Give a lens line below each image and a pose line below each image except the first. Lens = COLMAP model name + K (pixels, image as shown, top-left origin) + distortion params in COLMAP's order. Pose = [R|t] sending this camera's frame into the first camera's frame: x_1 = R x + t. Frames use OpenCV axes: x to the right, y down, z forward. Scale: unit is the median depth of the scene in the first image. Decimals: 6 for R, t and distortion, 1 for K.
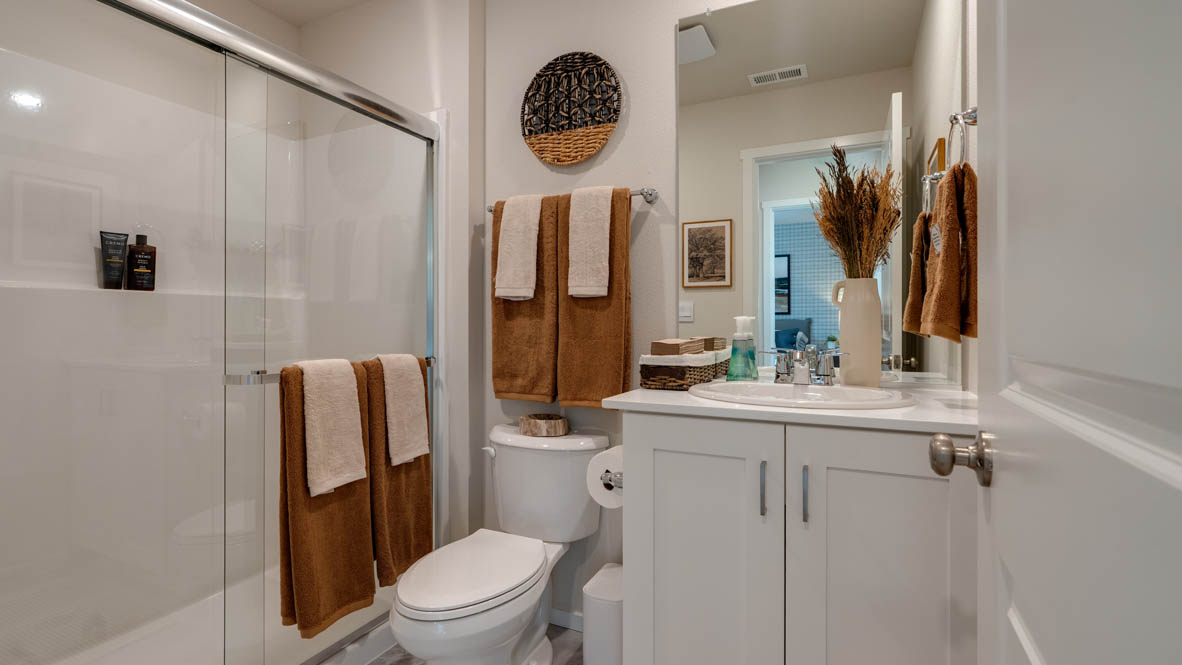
lens RADIAL K [[531.7, 0, 593.0], [0, 531.7, 321.4], [0, 0, 1]] dist [-0.008689, 0.001231]
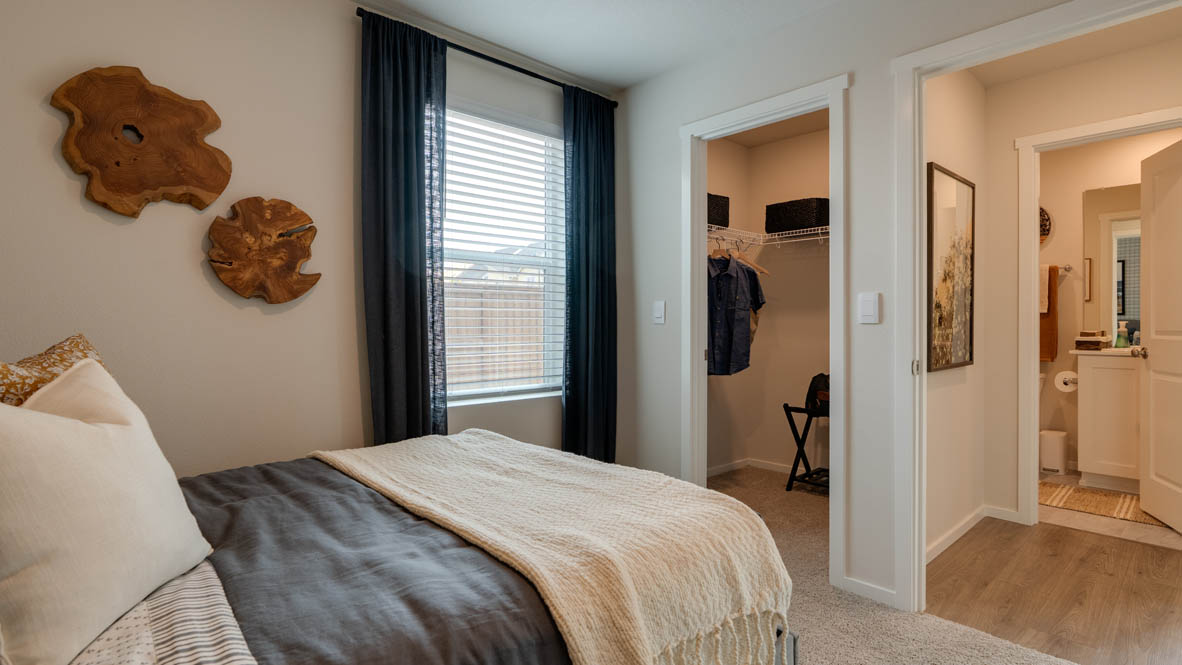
lens RADIAL K [[534.3, 0, 591.2], [0, 534.3, 327.9], [0, 0, 1]] dist [-0.008970, 0.000761]
pose [[0.915857, 0.004381, -0.401482, -0.850879], [0.001351, 0.999901, 0.013992, -0.015906], [0.401503, -0.013357, 0.915760, -1.902098]]
